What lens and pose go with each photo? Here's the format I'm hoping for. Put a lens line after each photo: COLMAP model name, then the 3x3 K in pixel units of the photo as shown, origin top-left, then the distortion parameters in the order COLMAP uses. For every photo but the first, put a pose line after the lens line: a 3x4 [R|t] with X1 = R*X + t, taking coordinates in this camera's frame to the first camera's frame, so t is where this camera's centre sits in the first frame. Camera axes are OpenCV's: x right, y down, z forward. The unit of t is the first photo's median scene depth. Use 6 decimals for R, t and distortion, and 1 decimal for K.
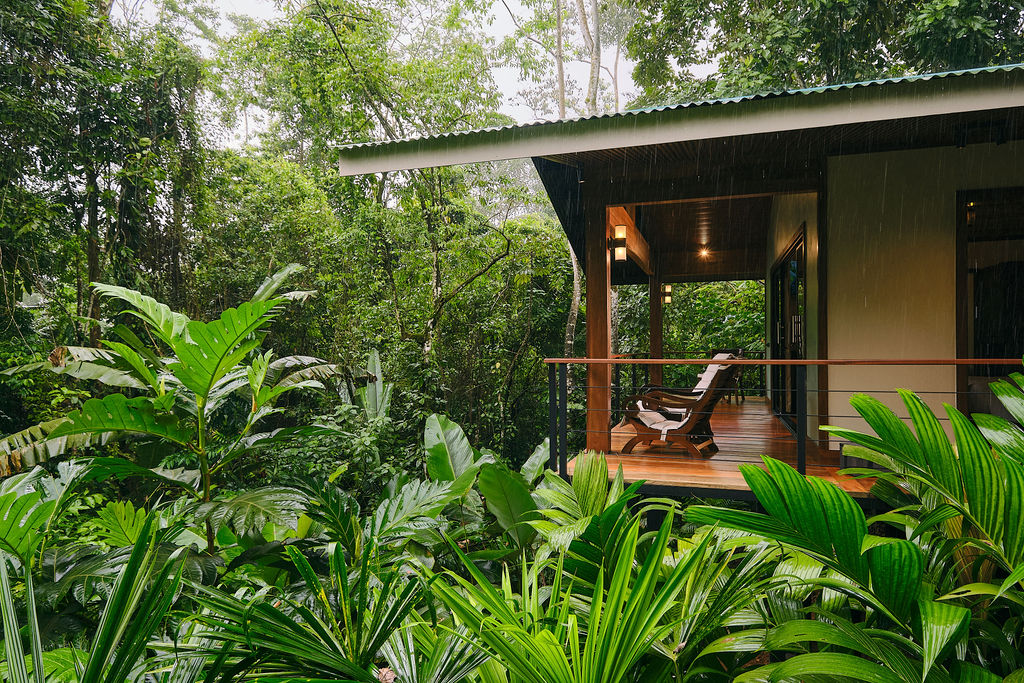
lens RADIAL K [[617.9, 0, 505.5], [0, 617.9, 347.9], [0, 0, 1]] dist [0.006008, 0.001540]
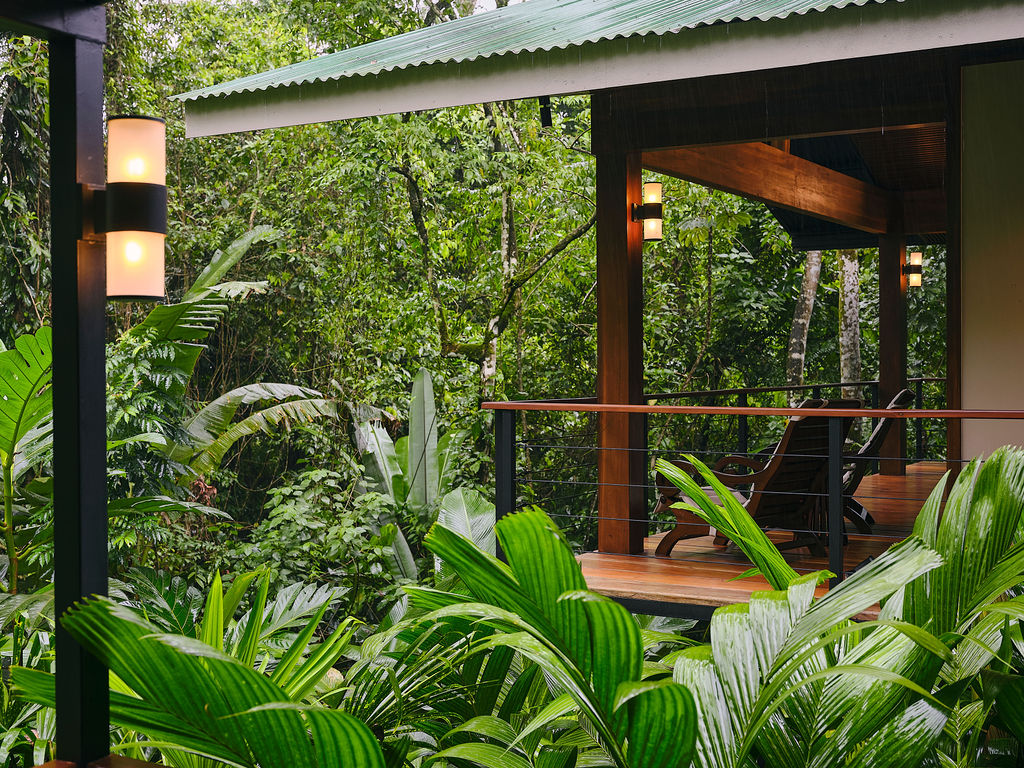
lens RADIAL K [[1326.1, 0, 510.6], [0, 1326.1, 377.5], [0, 0, 1]] dist [-0.013922, 0.000000]
pose [[0.971841, 0.003697, -0.235607, 0.178320], [0.000624, 0.999833, 0.018266, -0.015282], [0.235635, -0.017898, 0.971677, -0.148210]]
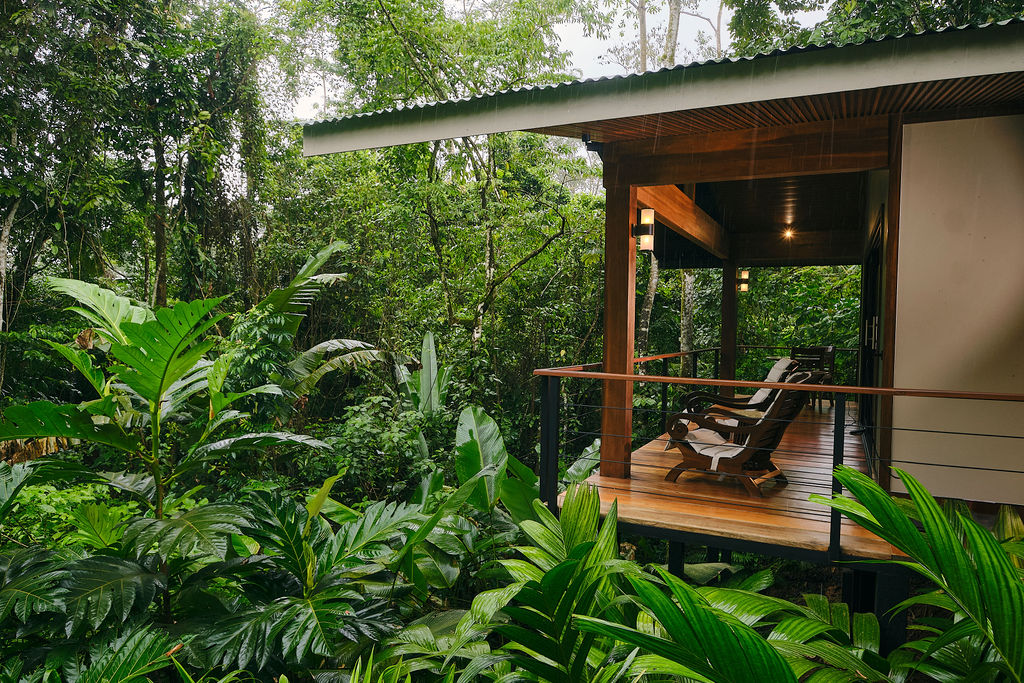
lens RADIAL K [[651.2, 0, 517.0], [0, 651.2, 346.6], [0, 0, 1]] dist [-0.010874, -0.005486]
pose [[0.990046, 0.029028, -0.137719, 0.070026], [-0.024091, 0.999011, 0.037378, -0.020247], [0.138668, -0.033688, 0.989766, 0.048955]]
